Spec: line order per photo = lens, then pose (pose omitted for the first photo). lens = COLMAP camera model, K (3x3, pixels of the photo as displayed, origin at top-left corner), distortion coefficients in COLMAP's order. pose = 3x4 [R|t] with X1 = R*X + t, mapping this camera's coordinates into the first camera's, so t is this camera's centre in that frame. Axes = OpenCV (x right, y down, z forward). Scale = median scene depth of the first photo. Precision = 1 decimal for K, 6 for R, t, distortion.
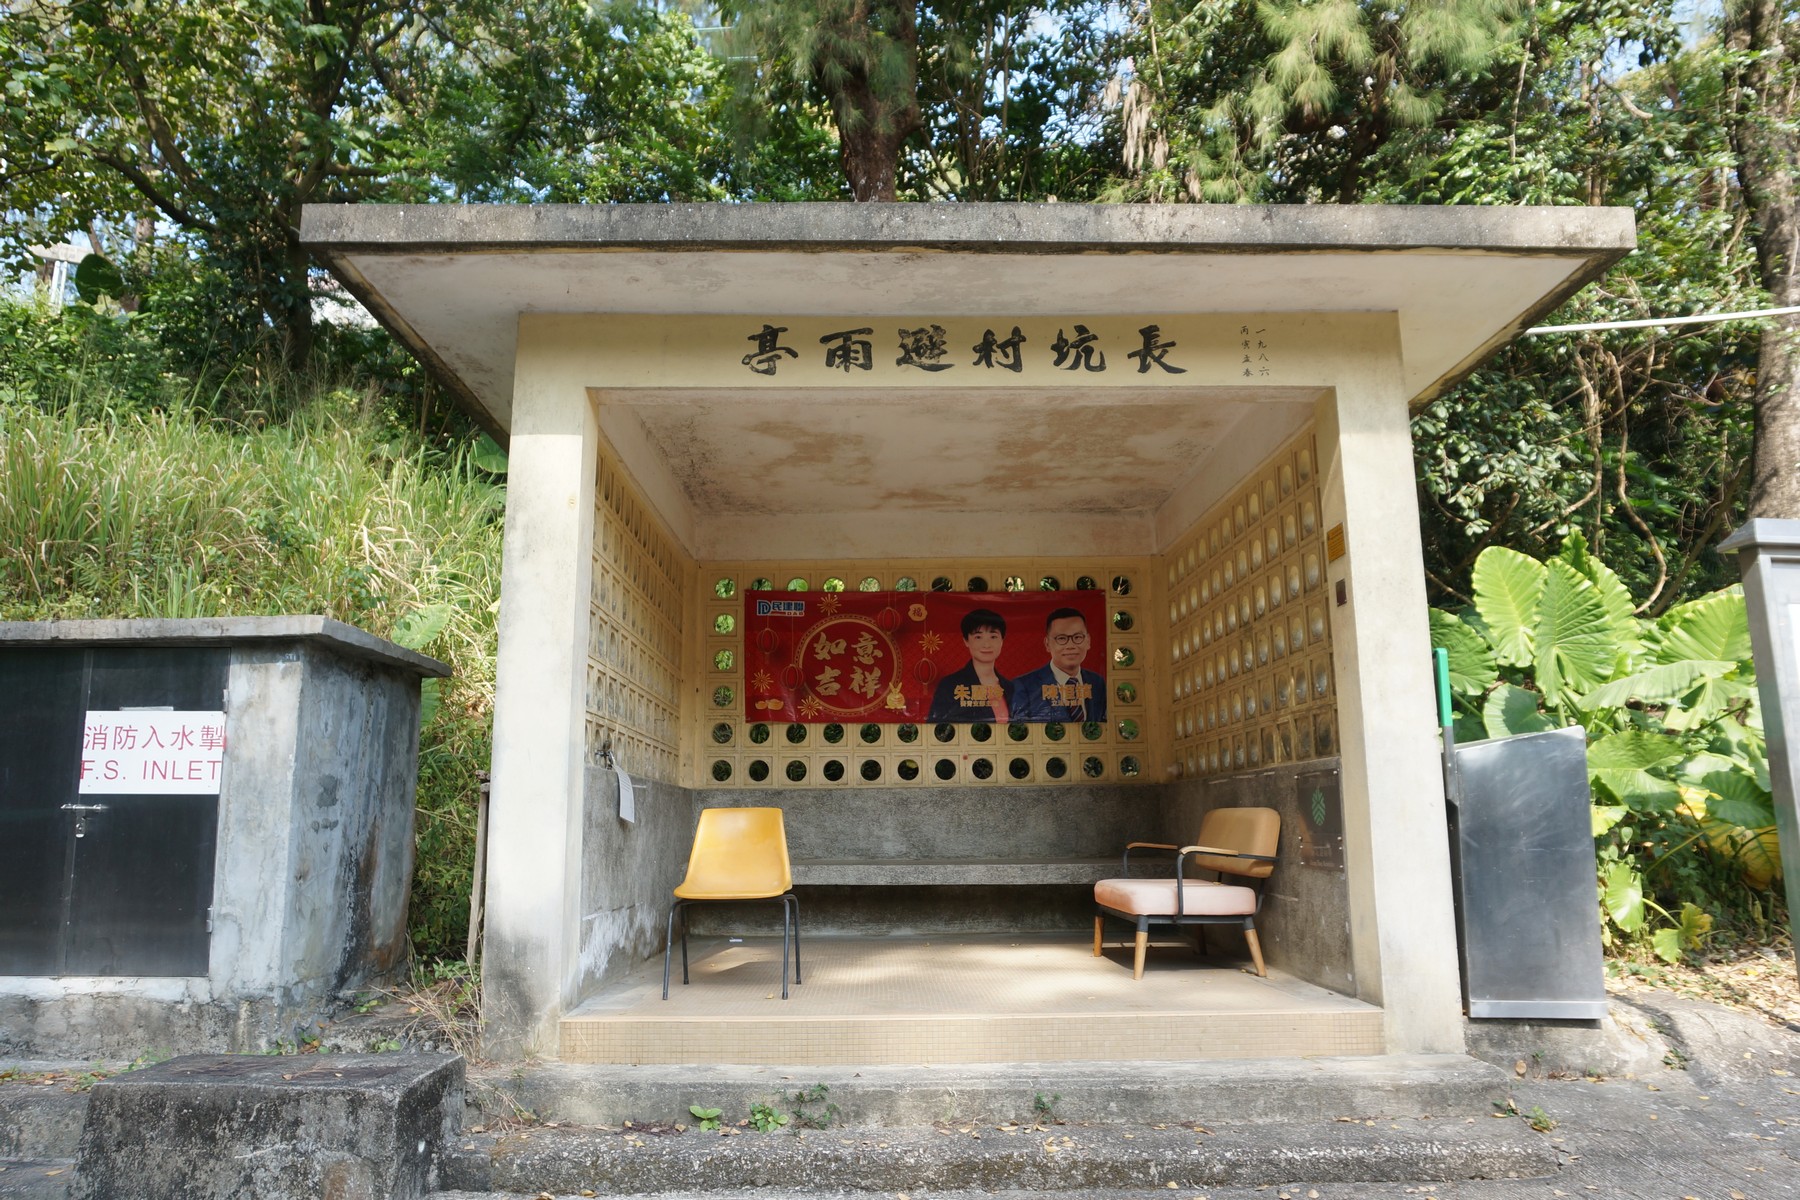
lens RADIAL K [[1201.8, 0, 900.0], [0, 1201.8, 600.0], [0, 0, 1]] dist [-0.035349, 0.022028]
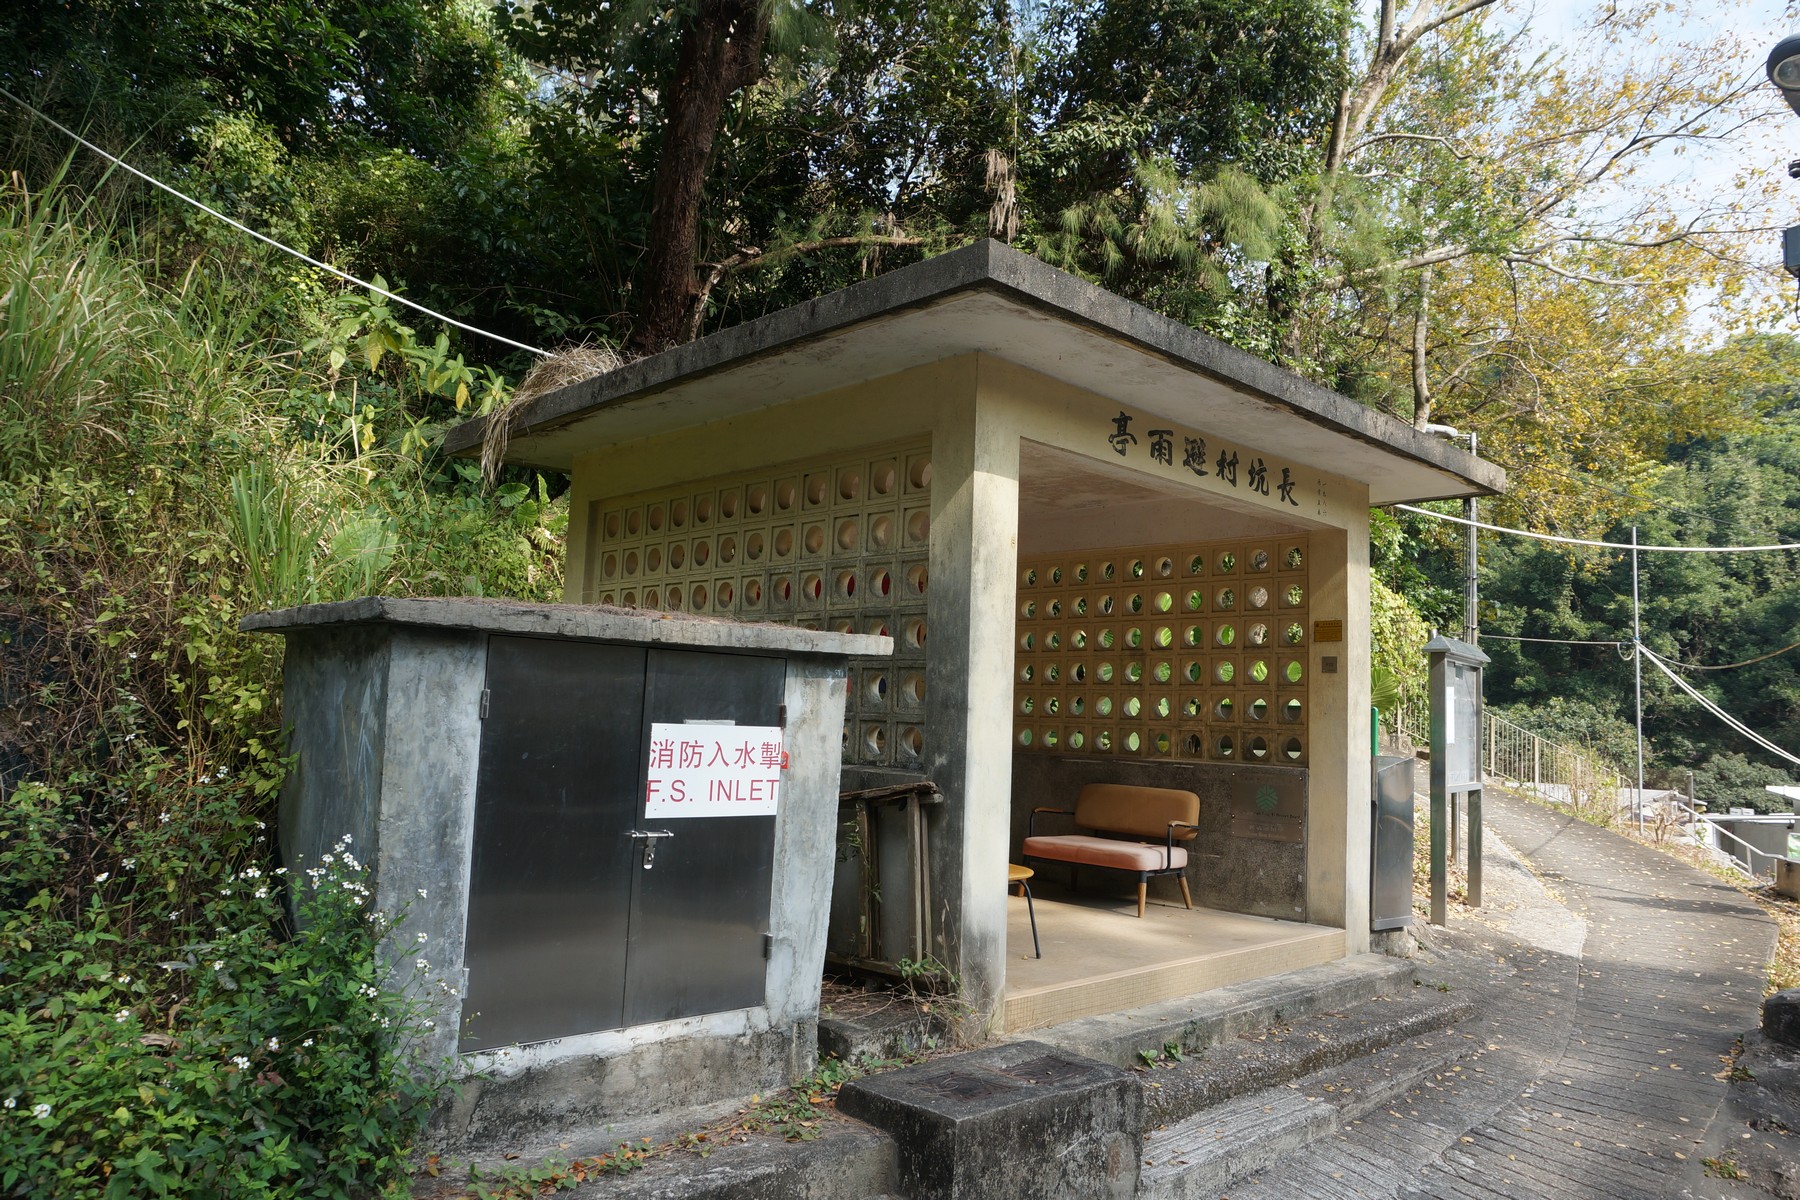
lens RADIAL K [[1201.8, 0, 900.0], [0, 1201.8, 600.0], [0, 0, 1]] dist [-0.035349, 0.022028]
pose [[0.729065, 0.096872, 0.677555, -1.161236], [-0.167343, 0.985118, 0.039219, -0.058329], [-0.663673, -0.141977, 0.734426, 0.261086]]
